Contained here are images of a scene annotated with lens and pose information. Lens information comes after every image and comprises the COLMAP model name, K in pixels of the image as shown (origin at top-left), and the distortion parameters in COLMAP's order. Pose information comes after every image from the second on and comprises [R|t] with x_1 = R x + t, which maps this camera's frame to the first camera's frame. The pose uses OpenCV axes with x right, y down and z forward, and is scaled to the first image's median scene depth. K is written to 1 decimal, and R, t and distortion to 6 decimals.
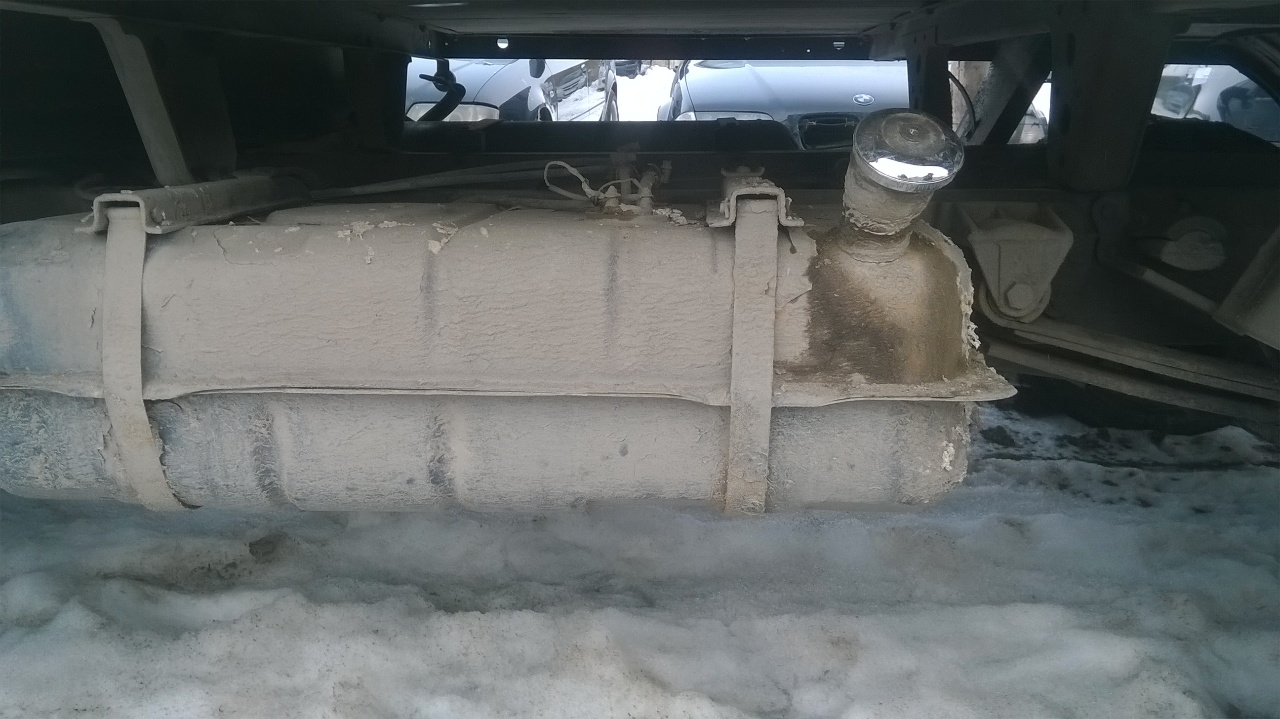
lens RADIAL K [[1039.4, 0, 646.3], [0, 1039.4, 356.9], [0, 0, 1]] dist [0.019240, -0.049271]
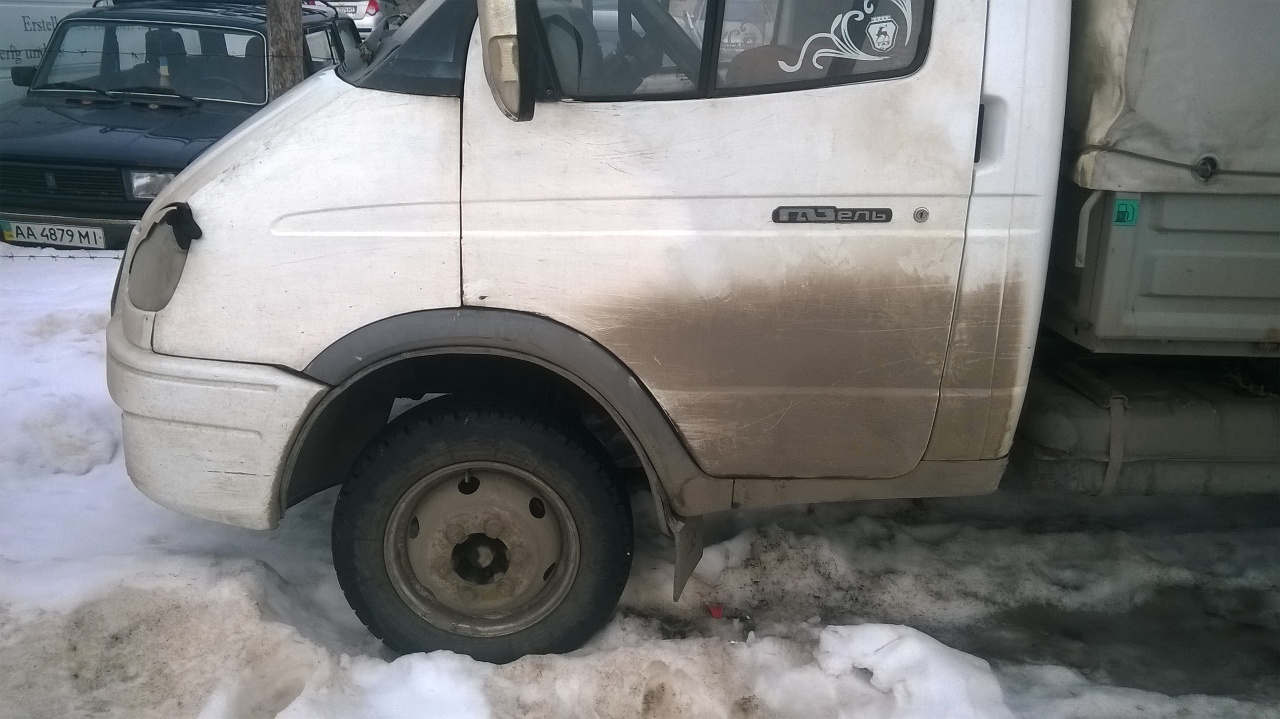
lens RADIAL K [[1039.4, 0, 646.8], [0, 1039.4, 347.2], [0, 0, 1]] dist [0.019240, -0.049271]
pose [[0.995912, 0.006510, 0.090096, -2.146743], [-0.011444, 0.998456, 0.054351, -0.443704], [-0.089603, -0.055160, 0.994449, -1.878998]]
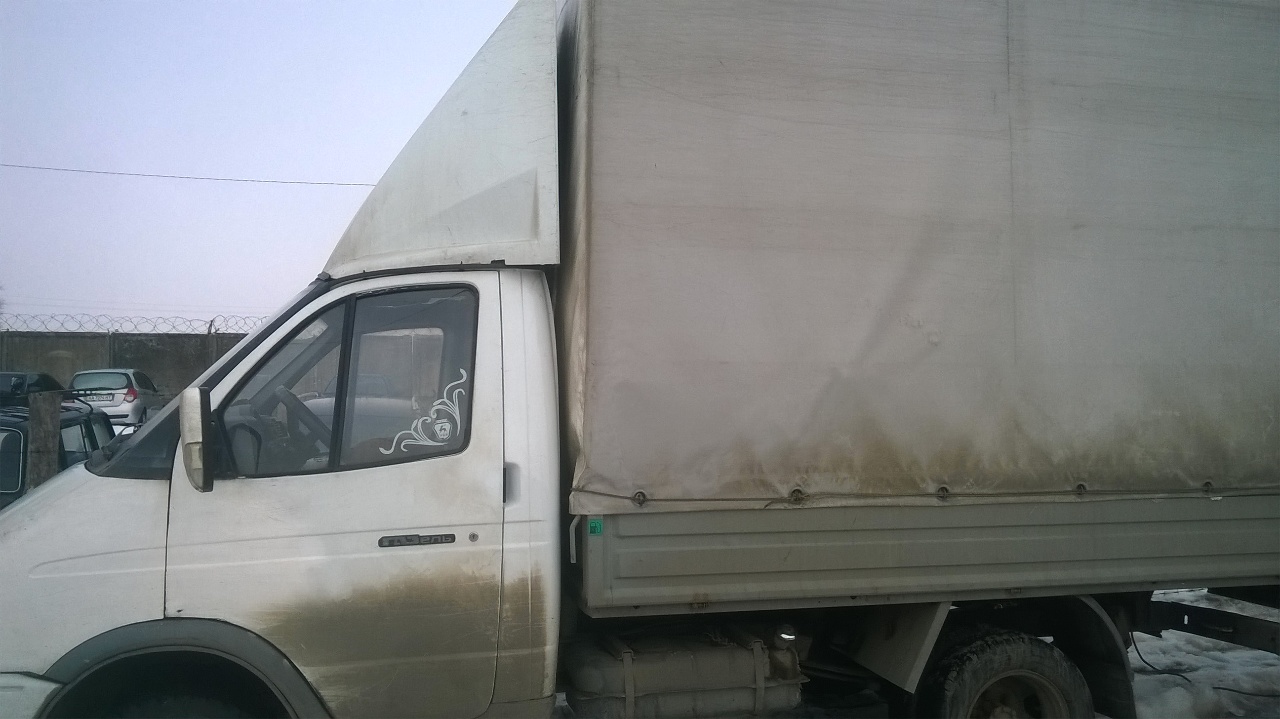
lens RADIAL K [[1039.4, 0, 633.0], [0, 1039.4, 348.6], [0, 0, 1]] dist [0.019240, -0.049271]
pose [[0.959562, 0.012985, 0.281198, -1.791354], [0.068931, 0.957684, -0.279445, -0.144310], [-0.272928, 0.287528, 0.918062, -3.609275]]
